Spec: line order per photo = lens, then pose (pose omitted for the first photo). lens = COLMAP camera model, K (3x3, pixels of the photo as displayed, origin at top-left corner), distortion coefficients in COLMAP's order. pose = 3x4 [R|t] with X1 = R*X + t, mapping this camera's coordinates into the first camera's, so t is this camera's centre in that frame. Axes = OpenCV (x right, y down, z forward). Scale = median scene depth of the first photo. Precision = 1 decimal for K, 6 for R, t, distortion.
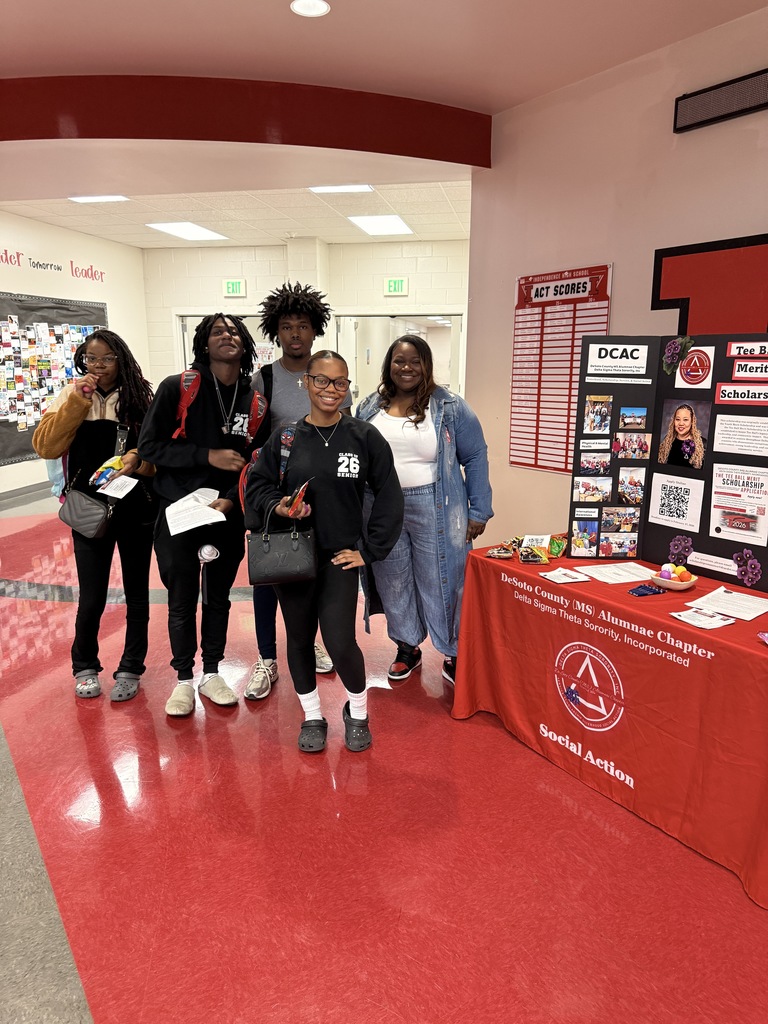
lens RADIAL K [[727.6, 0, 384.7], [0, 727.6, 520.2], [0, 0, 1]] dist [0.068429, -0.116122]
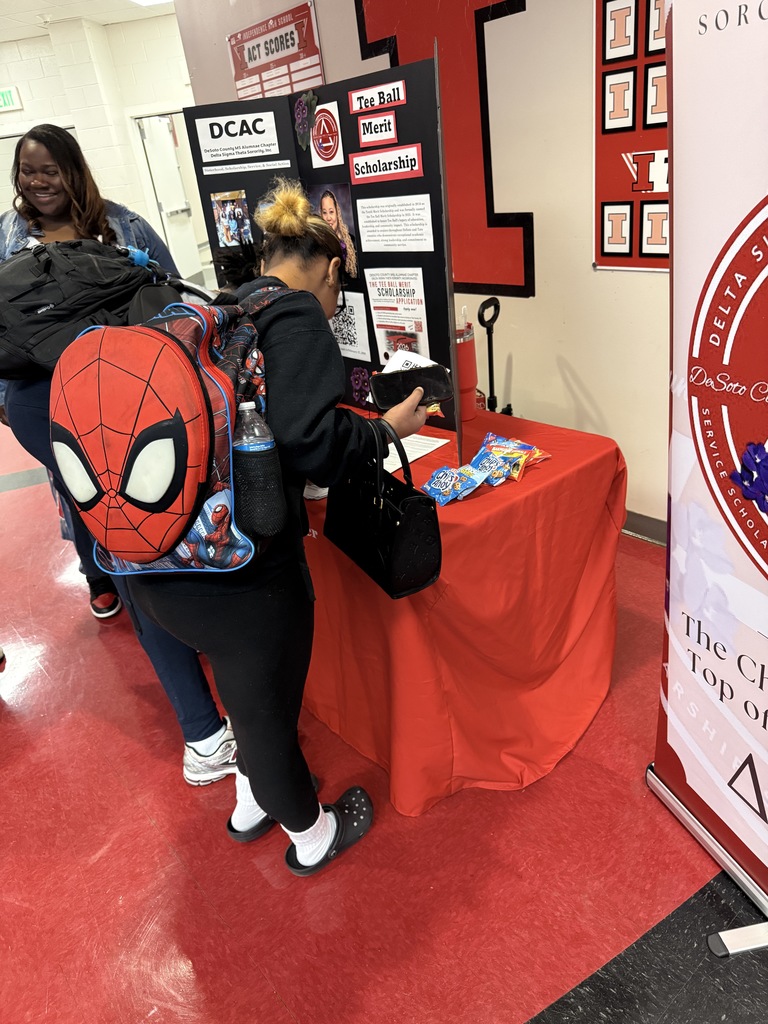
lens RADIAL K [[727.6, 0, 389.5], [0, 727.6, 519.4], [0, 0, 1]] dist [0.068429, -0.116122]
pose [[0.986667, -0.157284, 0.041844, 0.377516], [0.142553, 0.959209, 0.244123, -0.008683], [-0.078534, -0.234903, 0.968841, 0.180826]]
